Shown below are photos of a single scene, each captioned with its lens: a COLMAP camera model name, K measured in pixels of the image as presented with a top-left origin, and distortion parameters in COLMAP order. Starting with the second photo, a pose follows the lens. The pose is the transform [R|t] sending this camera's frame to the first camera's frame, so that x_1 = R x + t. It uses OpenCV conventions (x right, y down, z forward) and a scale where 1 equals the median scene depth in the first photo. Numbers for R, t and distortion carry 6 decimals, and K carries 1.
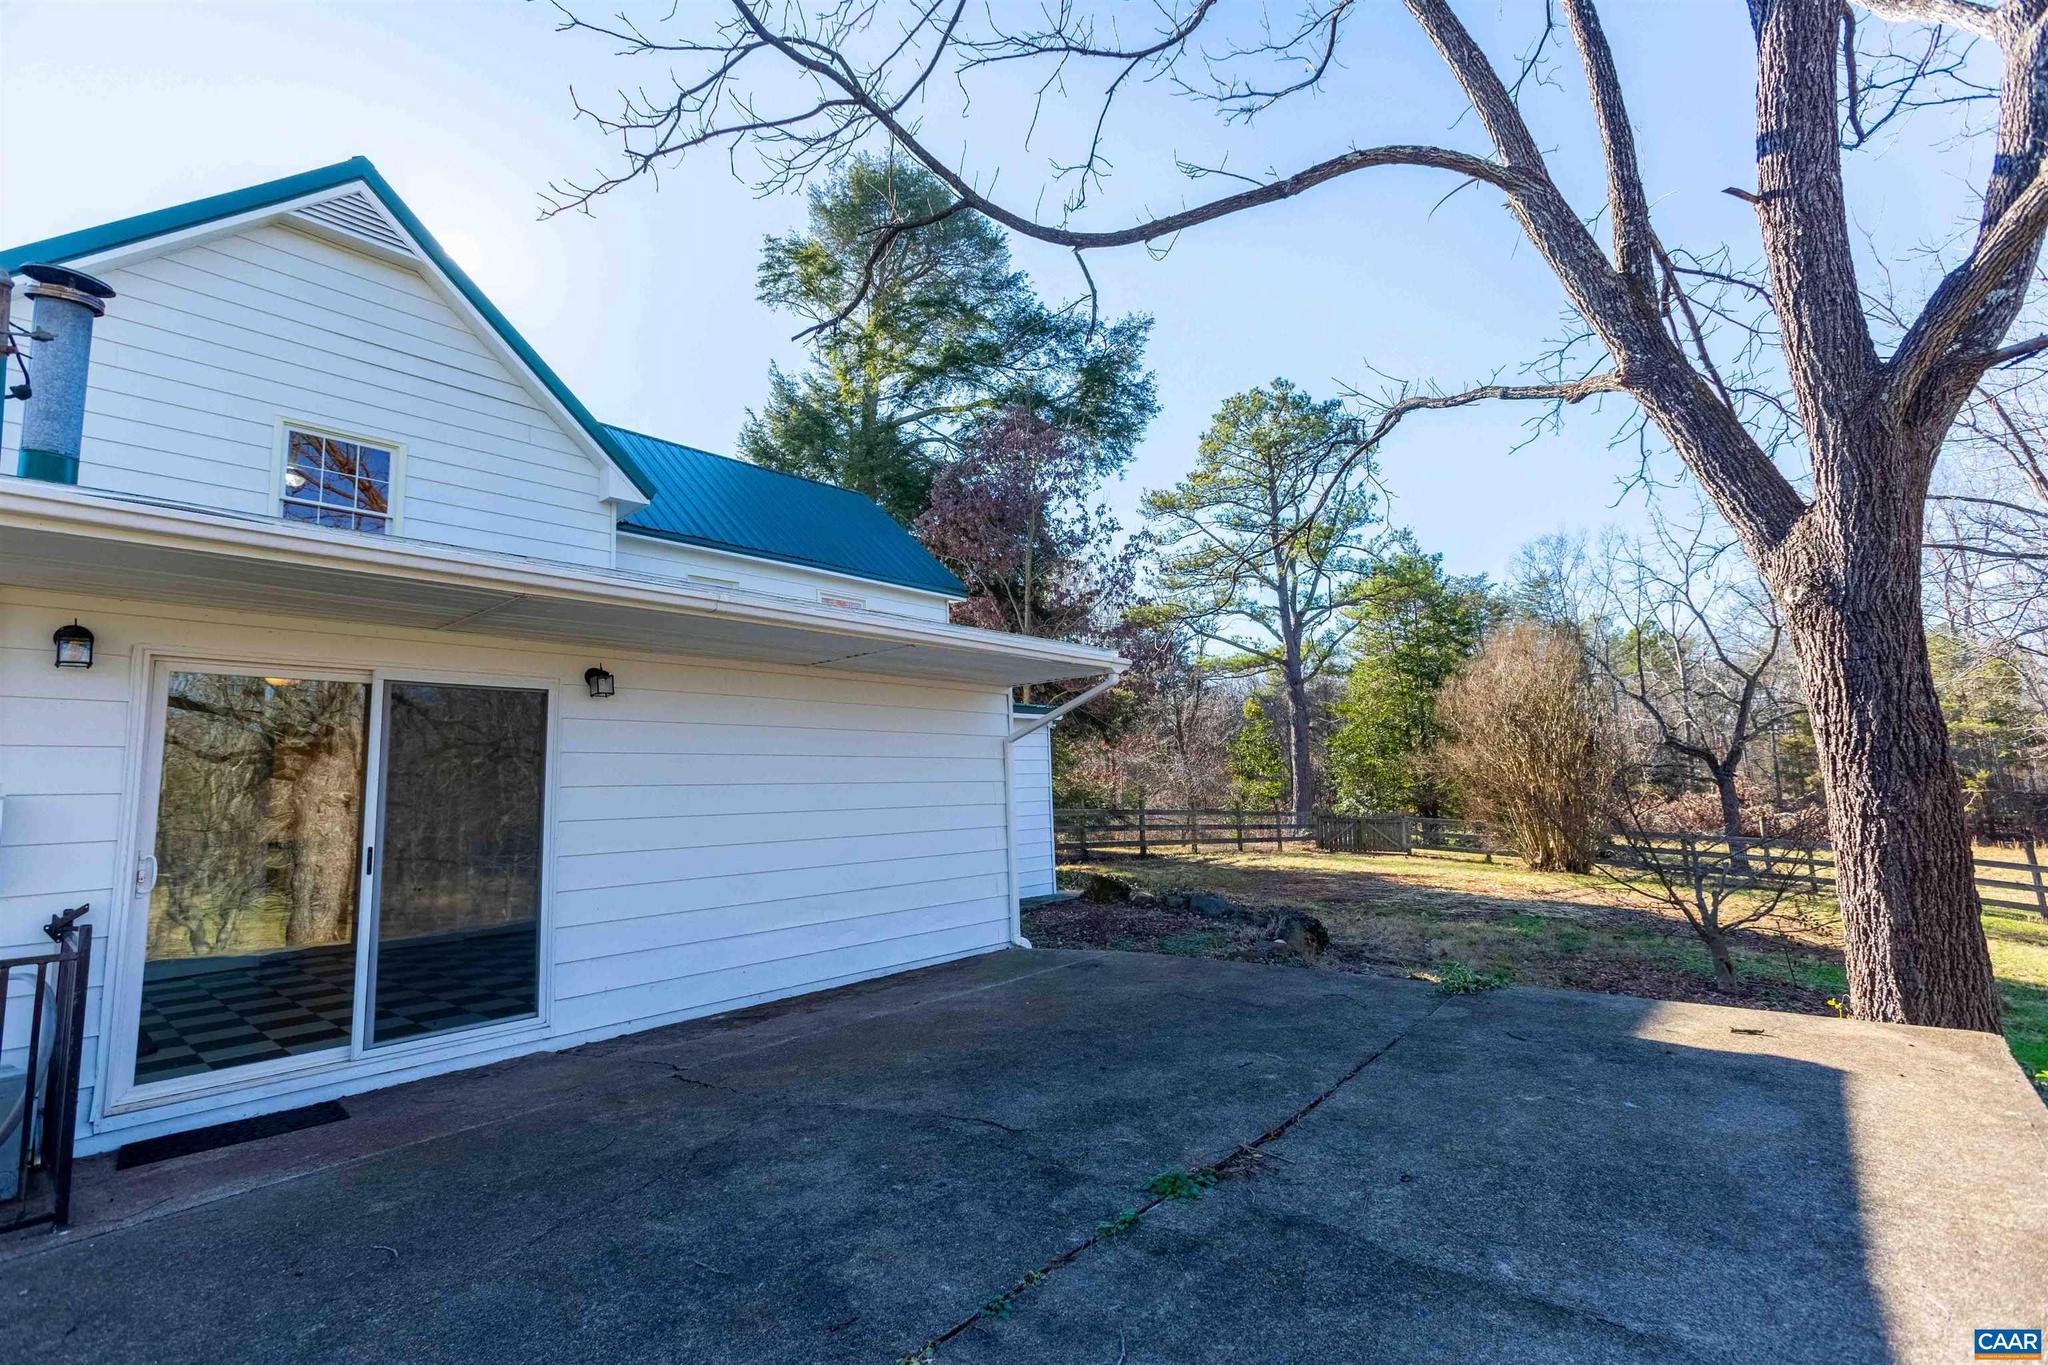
lens RADIAL K [[918.0, 0, 1037.1], [0, 918.0, 675.9], [0, 0, 1]] dist [-0.013495, 0.007119]
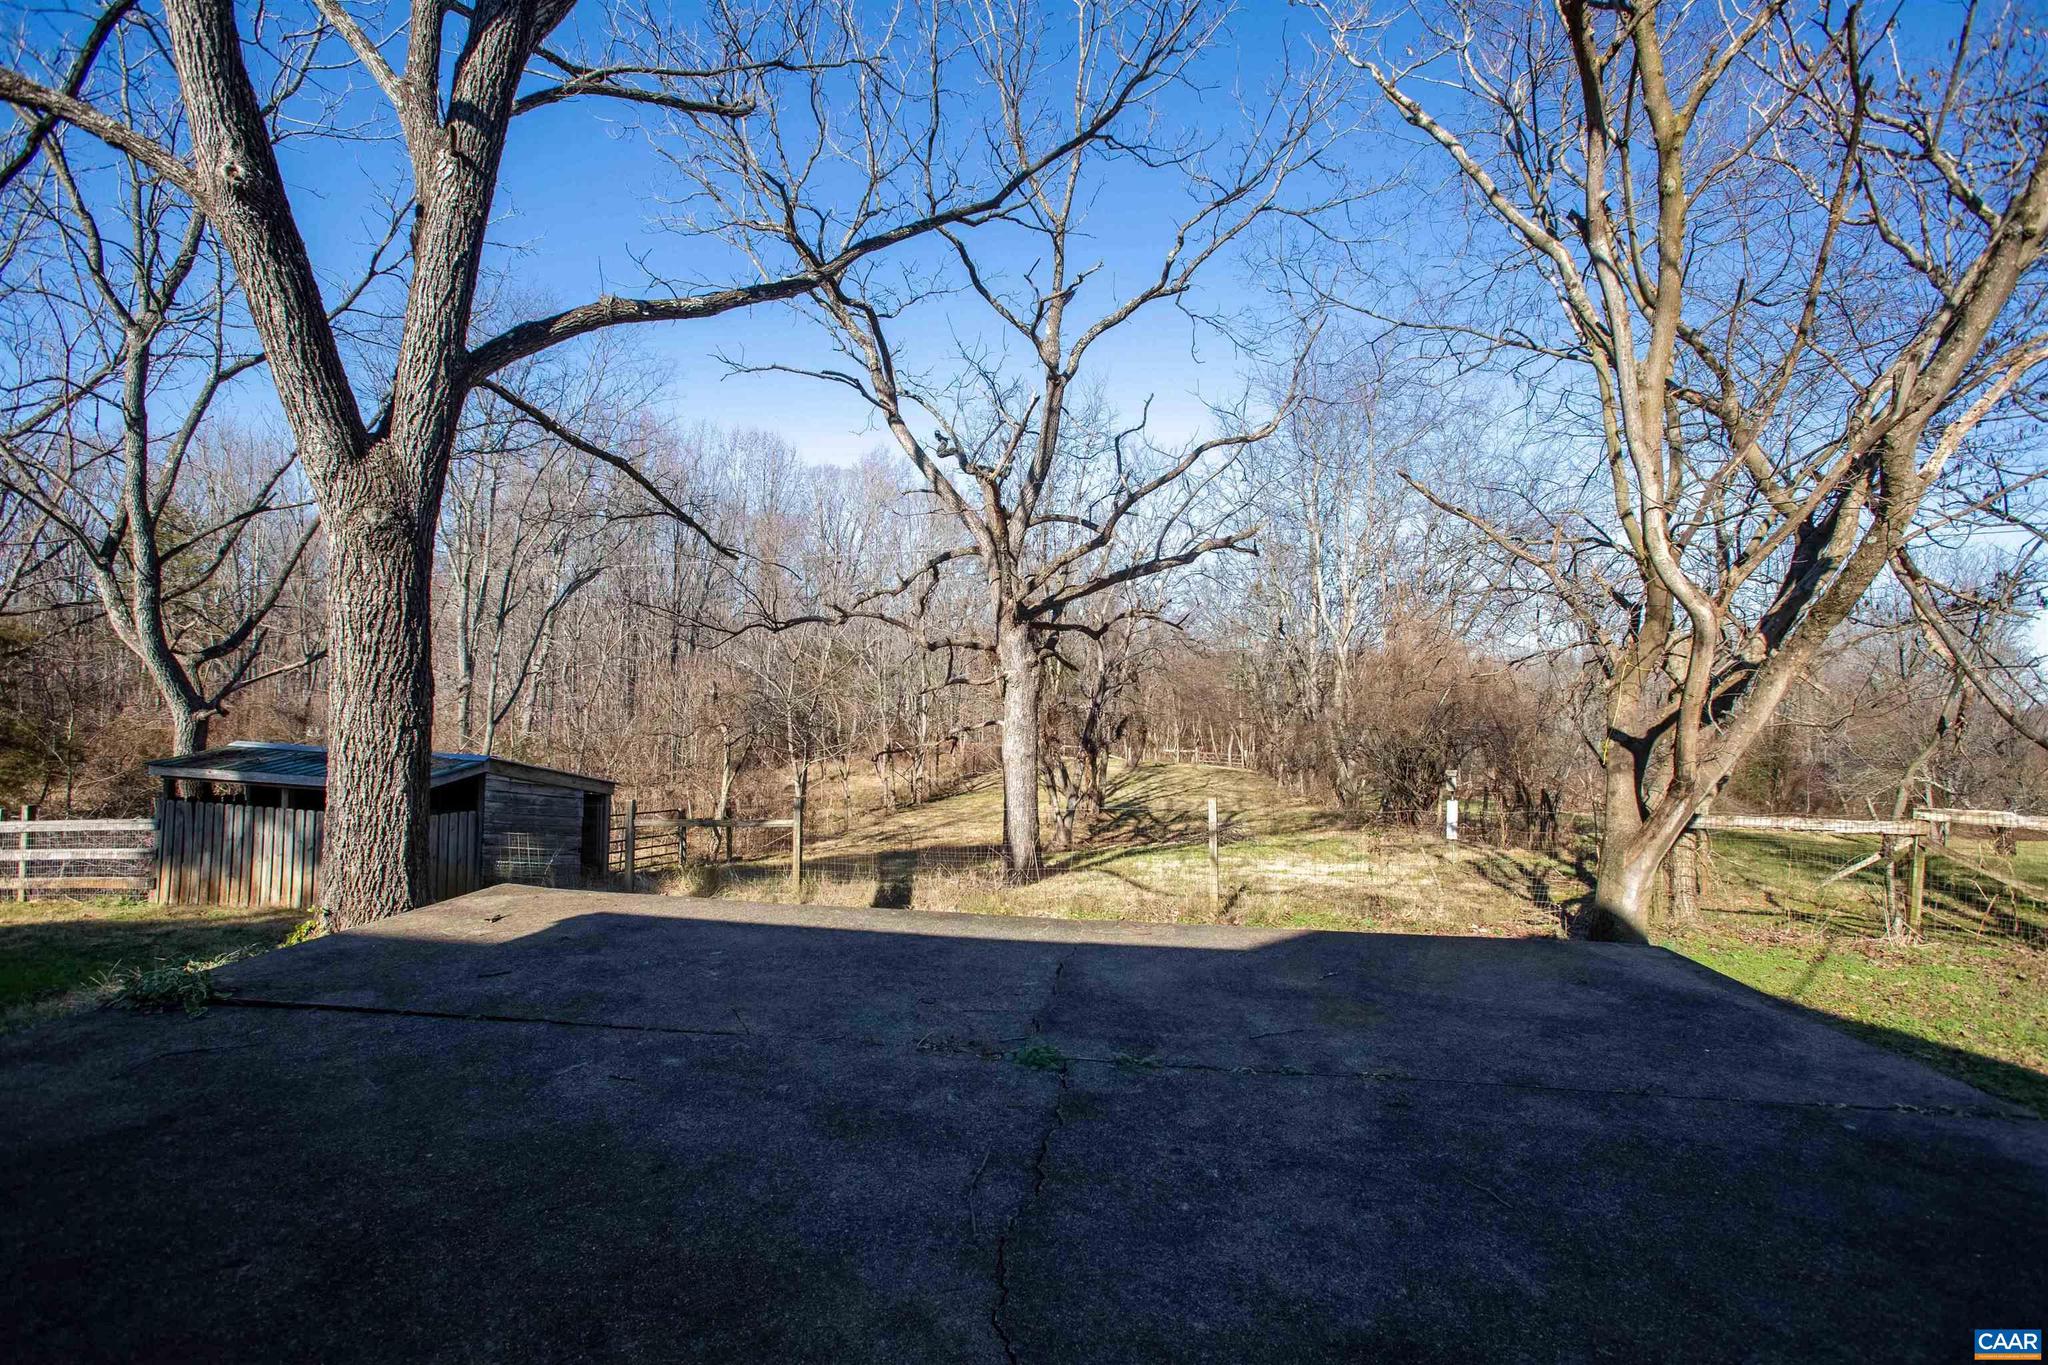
lens RADIAL K [[918.0, 0, 1005.0], [0, 918.0, 672.7], [0, 0, 1]] dist [-0.013495, 0.007119]
pose [[-0.557050, 0.056098, 0.828582, -0.412270], [-0.102574, 0.985429, -0.135676, 0.153172], [-0.824120, -0.160569, -0.543179, 0.946750]]
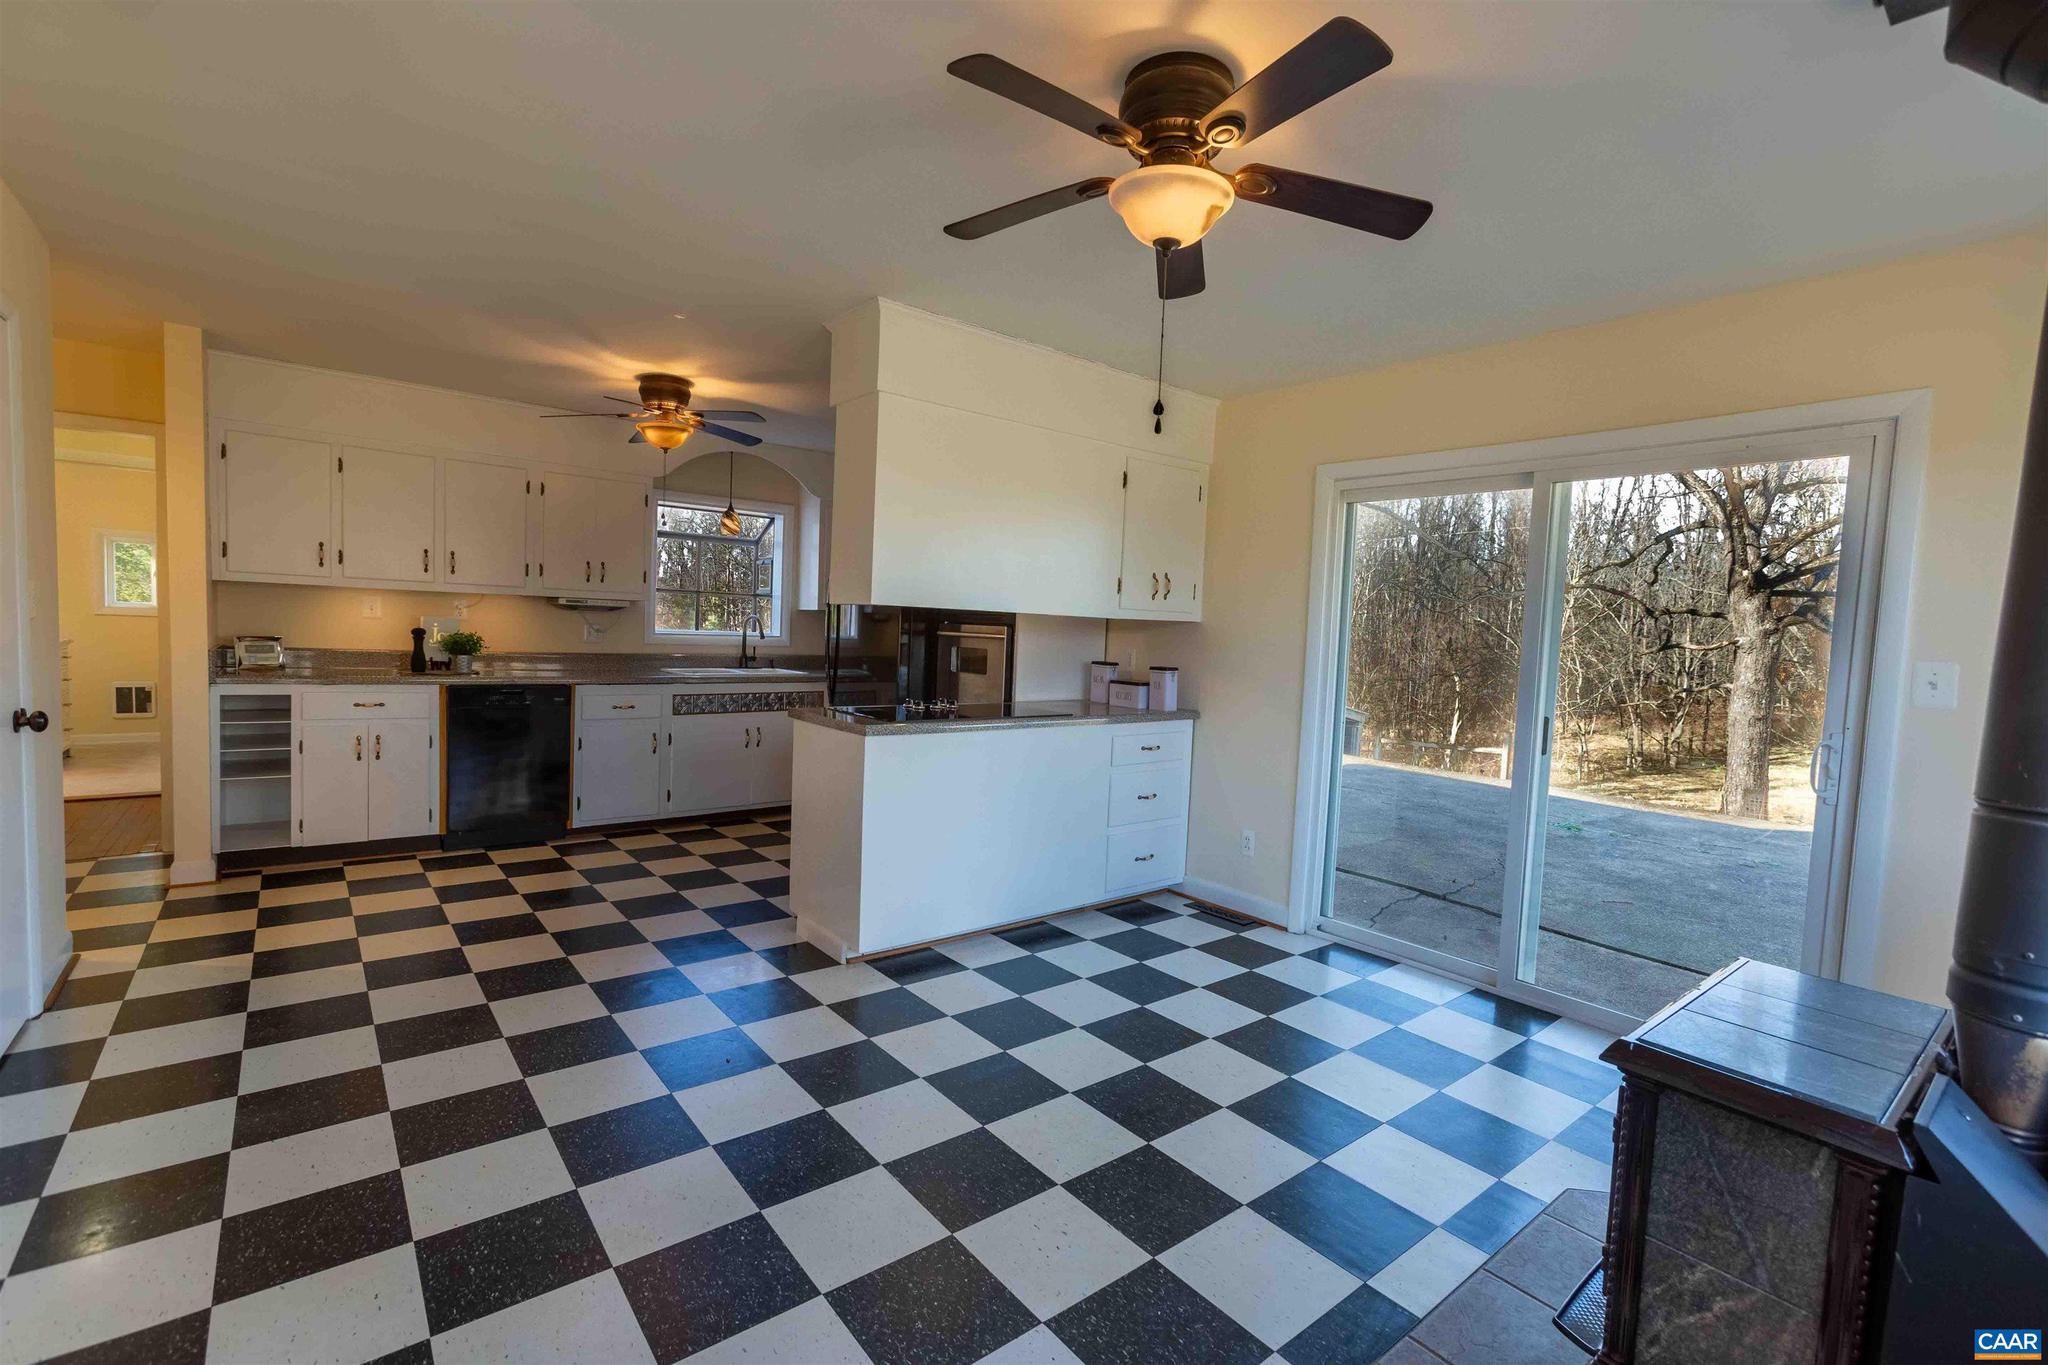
lens RADIAL K [[918.0, 0, 1009.8], [0, 918.0, 682.7], [0, 0, 1]] dist [-0.013495, 0.007119]
pose [[0.170382, -0.015415, 0.985257, -1.375798], [-0.178890, 0.982779, 0.046312, 0.193454], [-0.969004, -0.184143, 0.164691, 1.182853]]
